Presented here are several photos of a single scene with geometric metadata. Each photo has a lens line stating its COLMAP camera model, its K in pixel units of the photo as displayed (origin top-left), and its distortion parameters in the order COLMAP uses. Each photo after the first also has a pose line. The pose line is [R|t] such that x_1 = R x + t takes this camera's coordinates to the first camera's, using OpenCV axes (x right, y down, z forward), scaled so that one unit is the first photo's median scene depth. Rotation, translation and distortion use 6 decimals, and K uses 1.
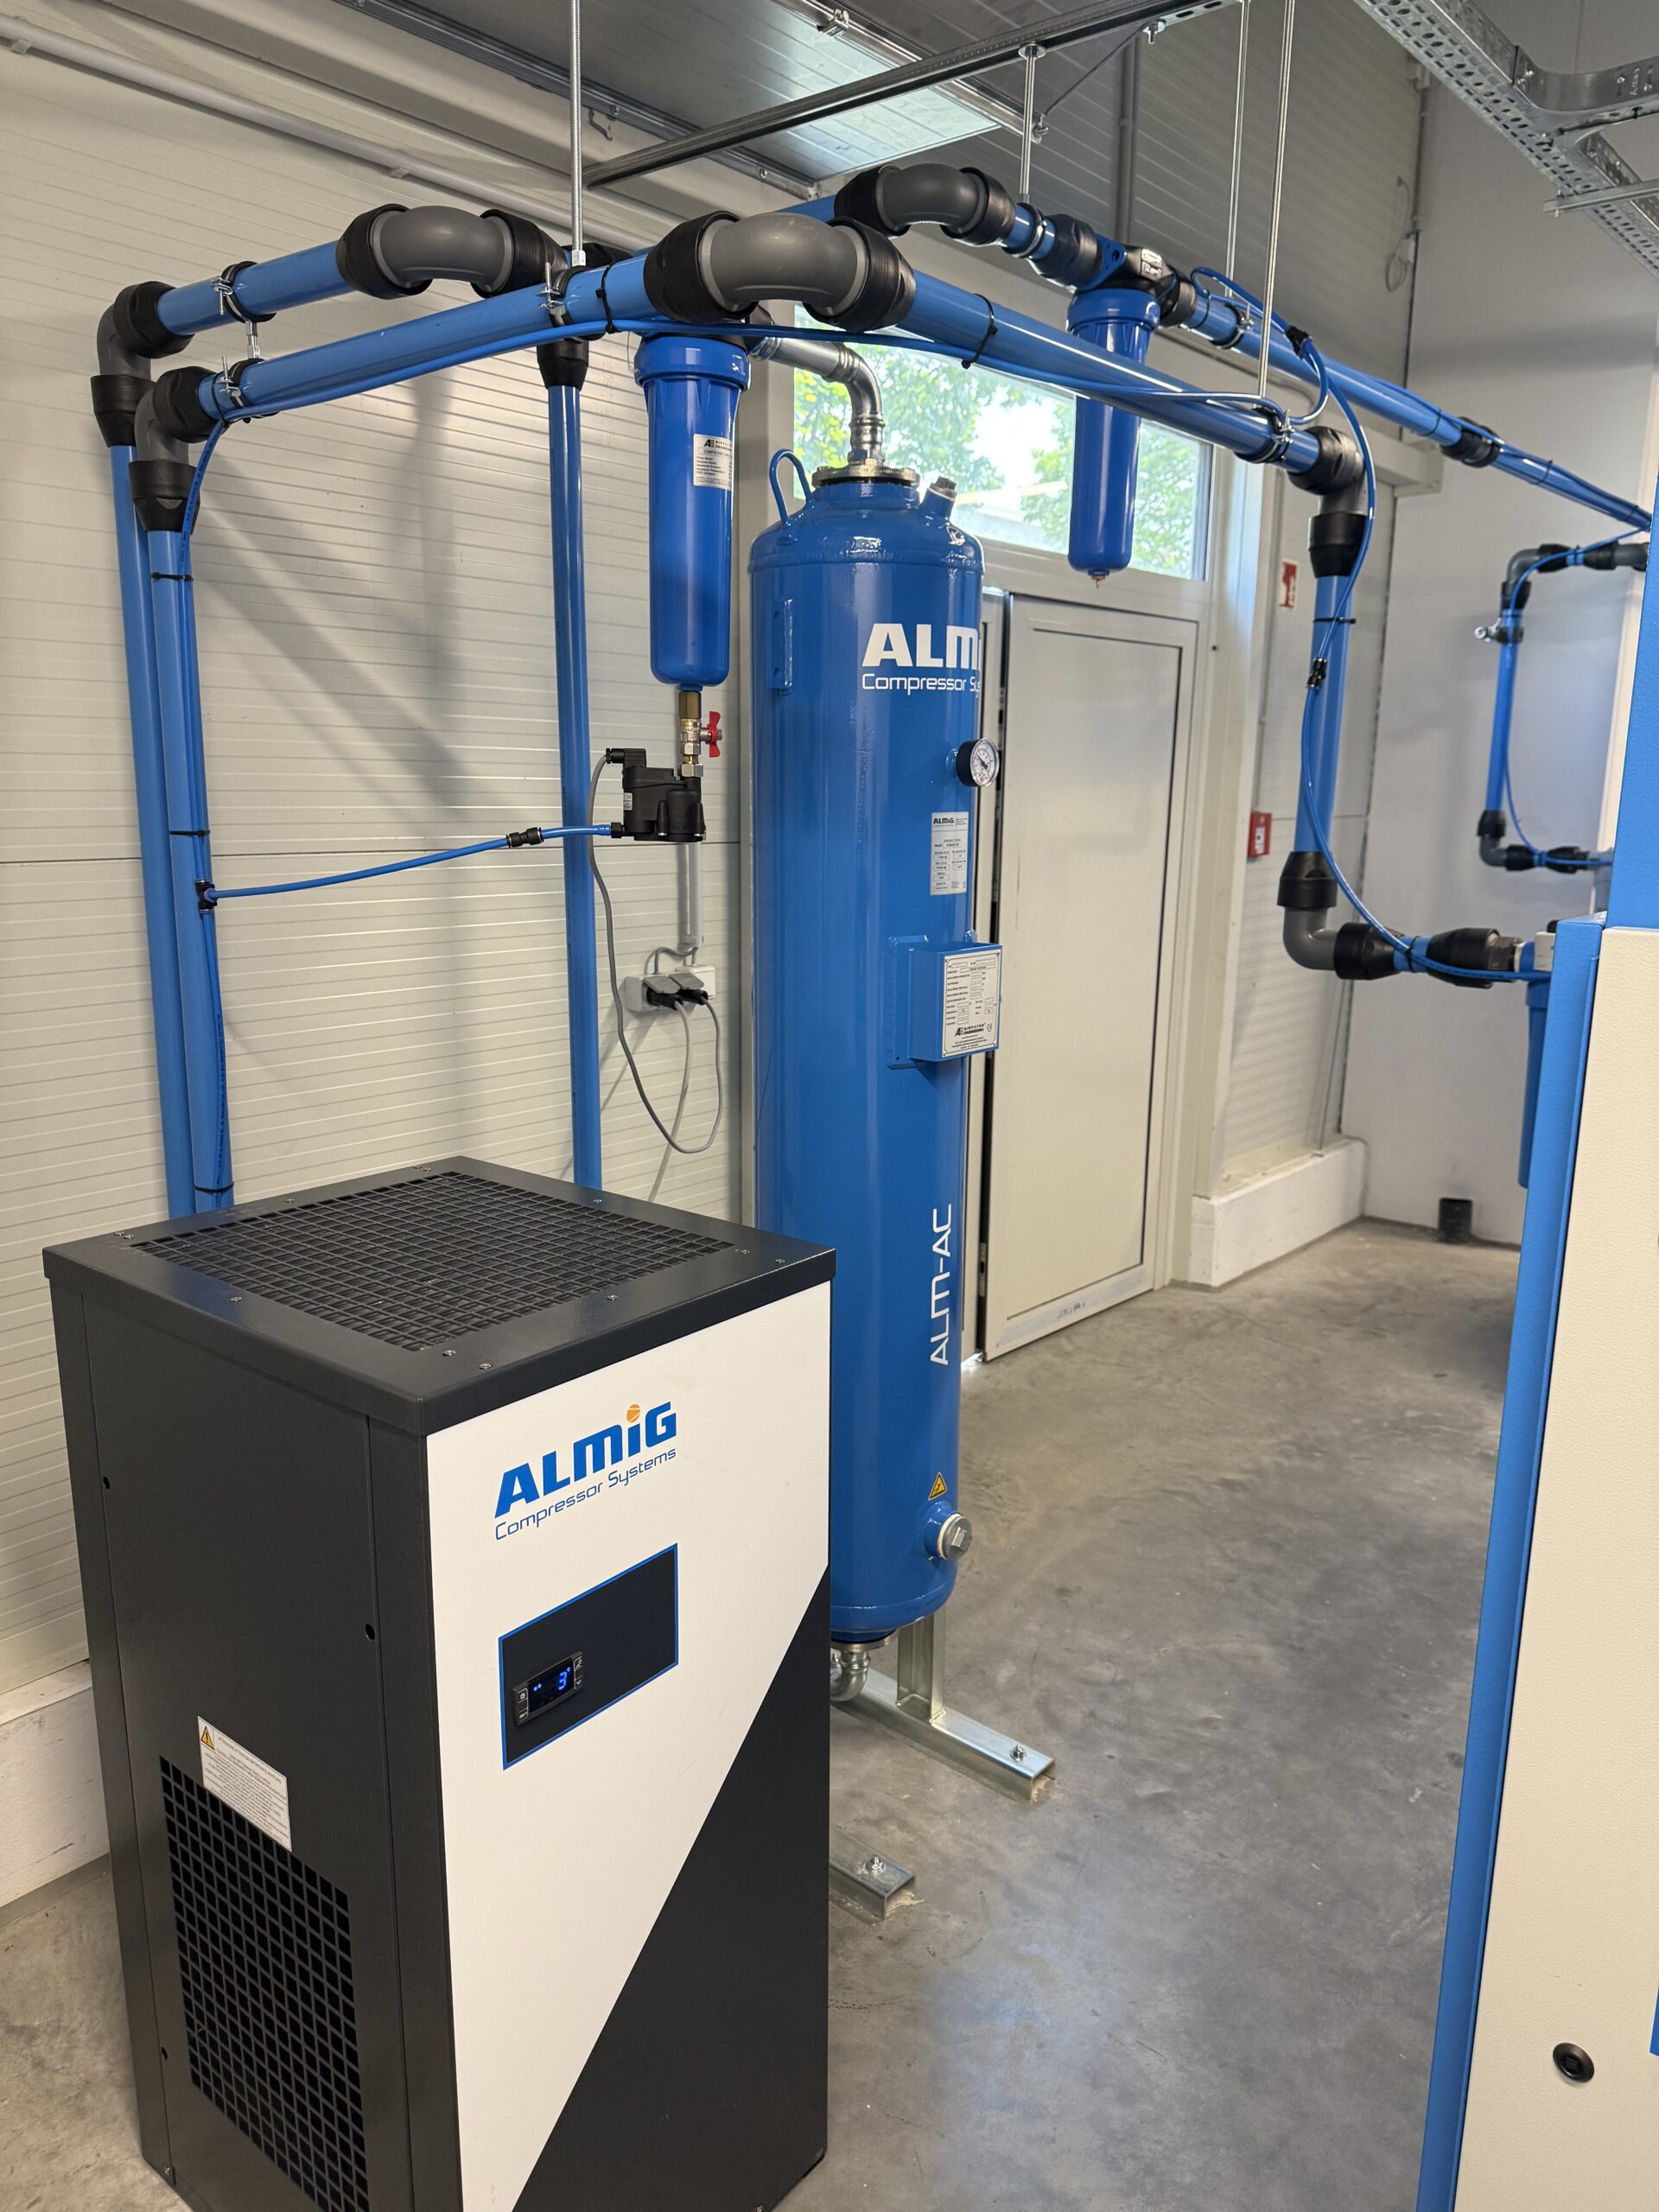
lens RADIAL K [[1544.3, 0, 841.1], [0, 1544.3, 1105.0], [0, 0, 1]] dist [-0.010222, -0.002786]
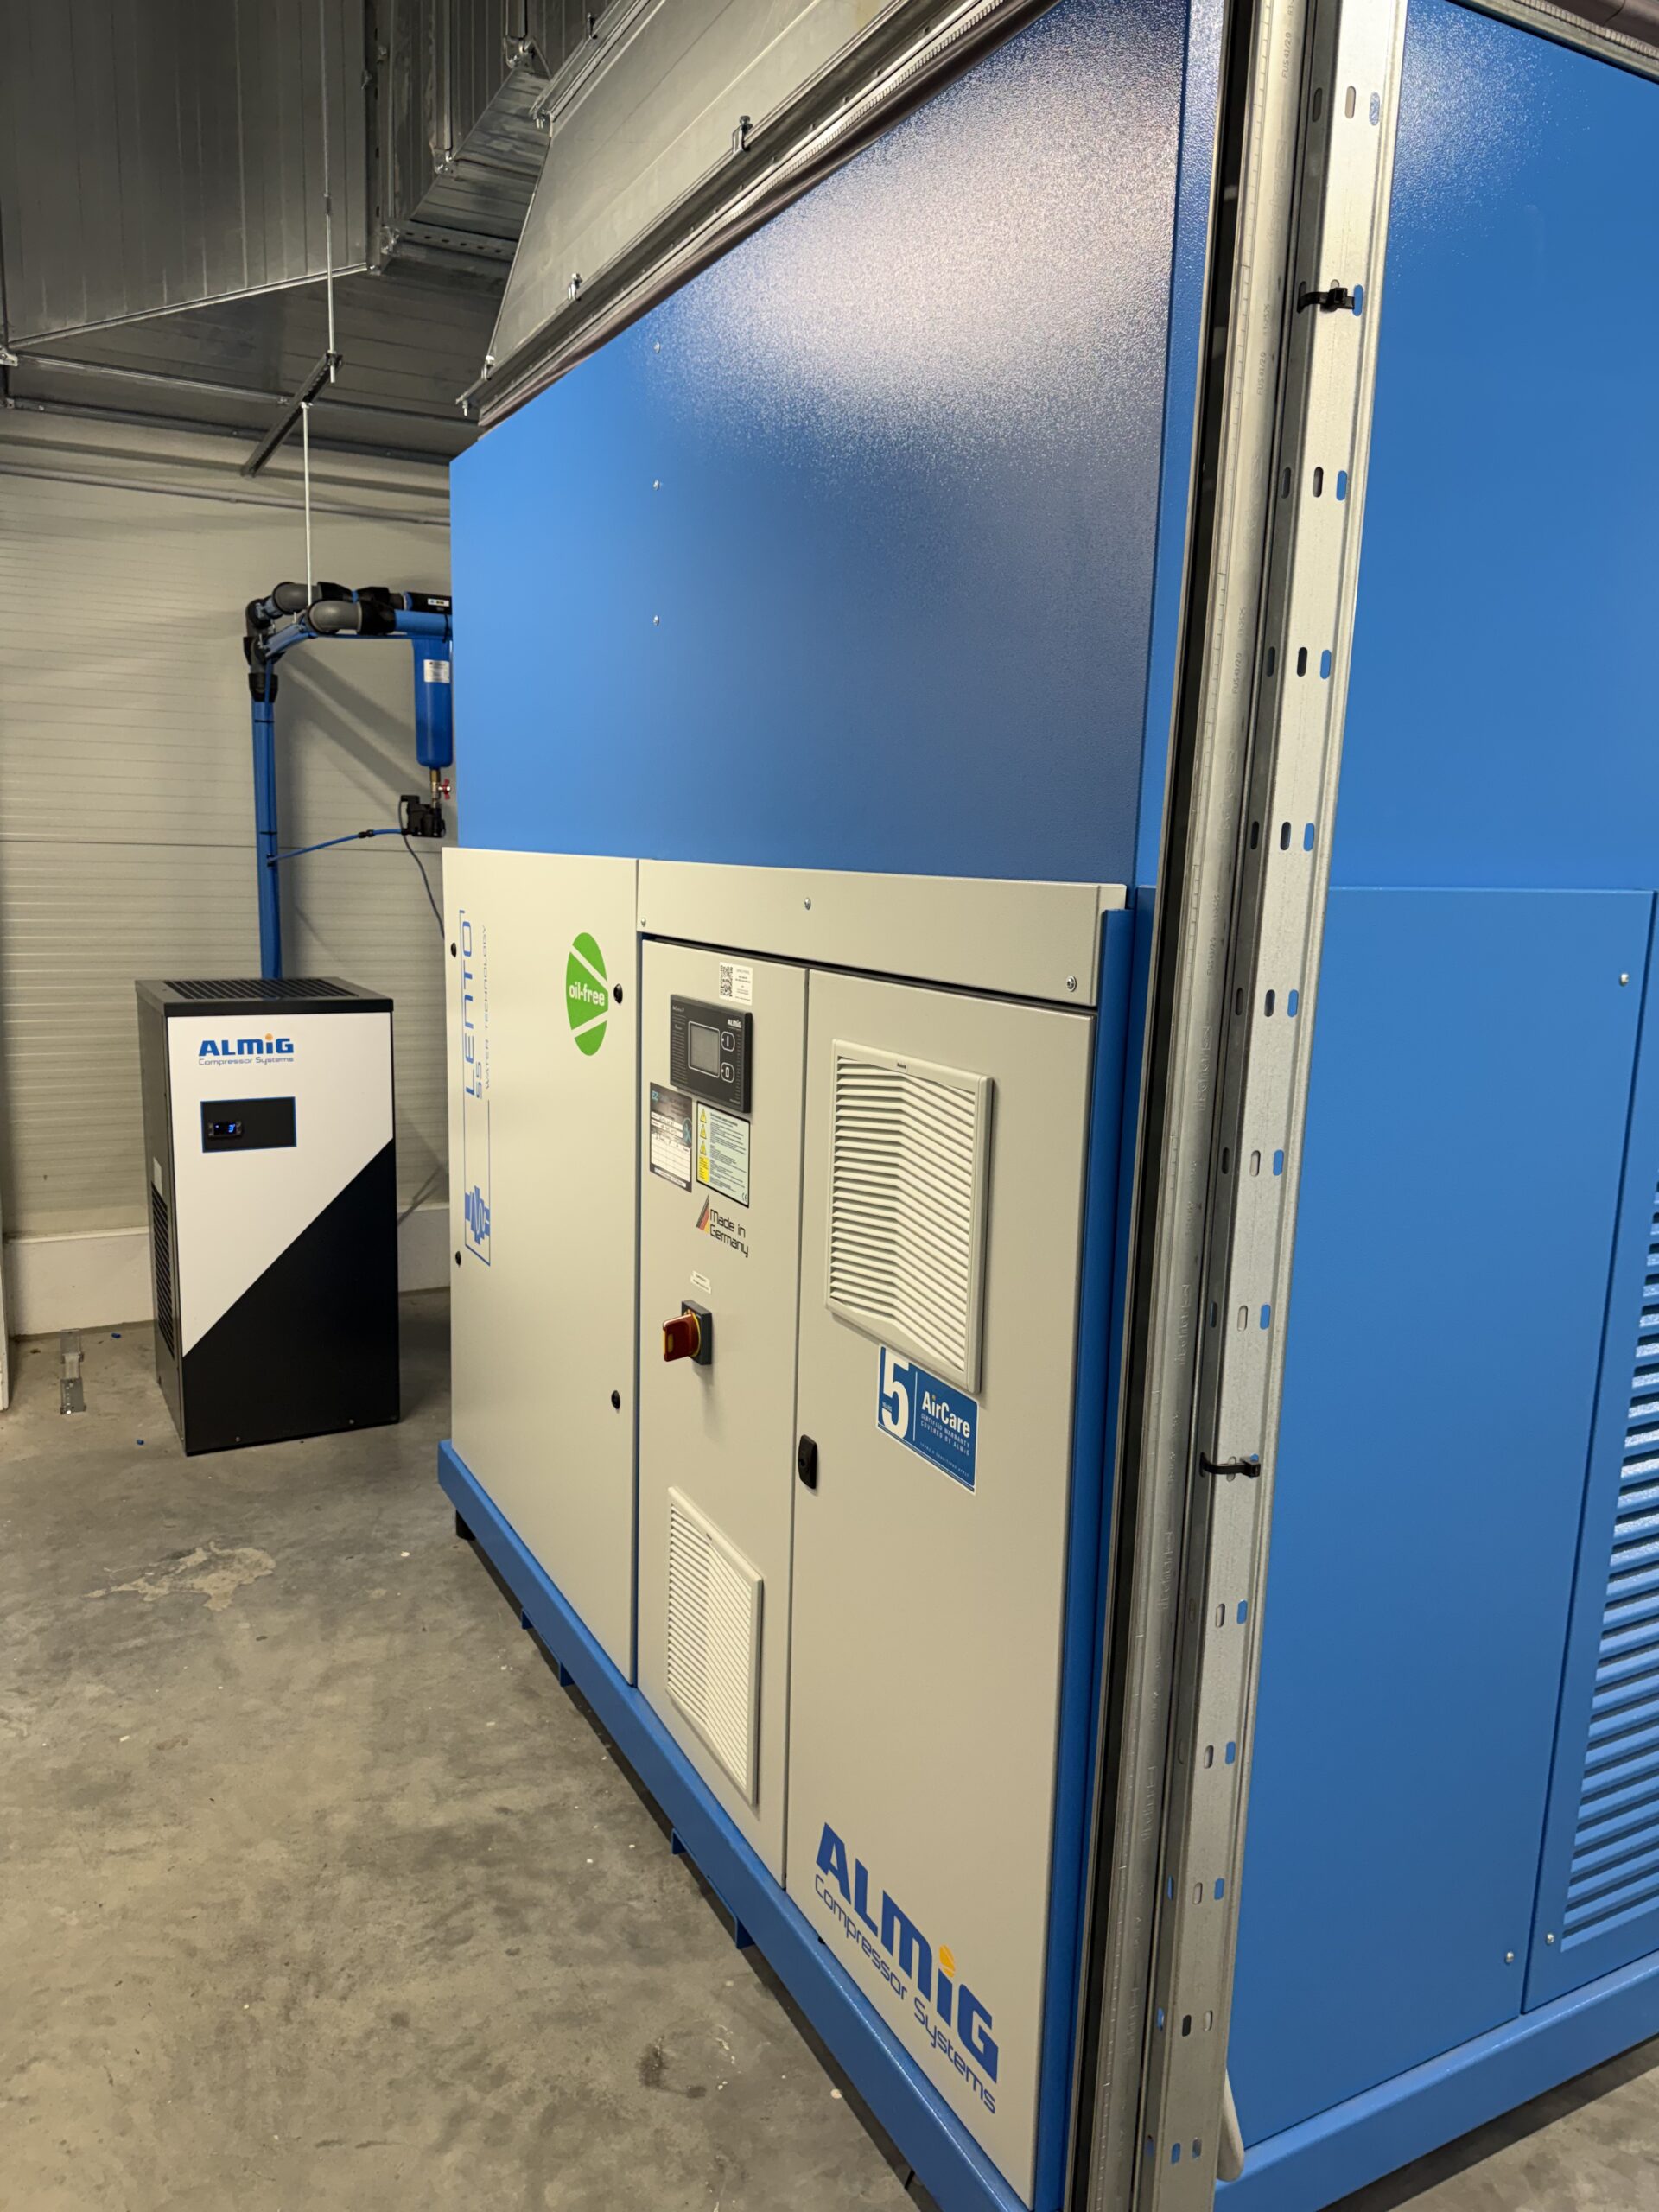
lens RADIAL K [[1544.3, 0, 817.9], [0, 1544.3, 1110.9], [0, 0, 1]] dist [-0.010222, -0.002786]
pose [[0.915136, 0.077233, -0.395678, 1.813991], [-0.096249, 0.994952, -0.028401, 0.314069], [0.391487, 0.064074, 0.917950, -1.074861]]
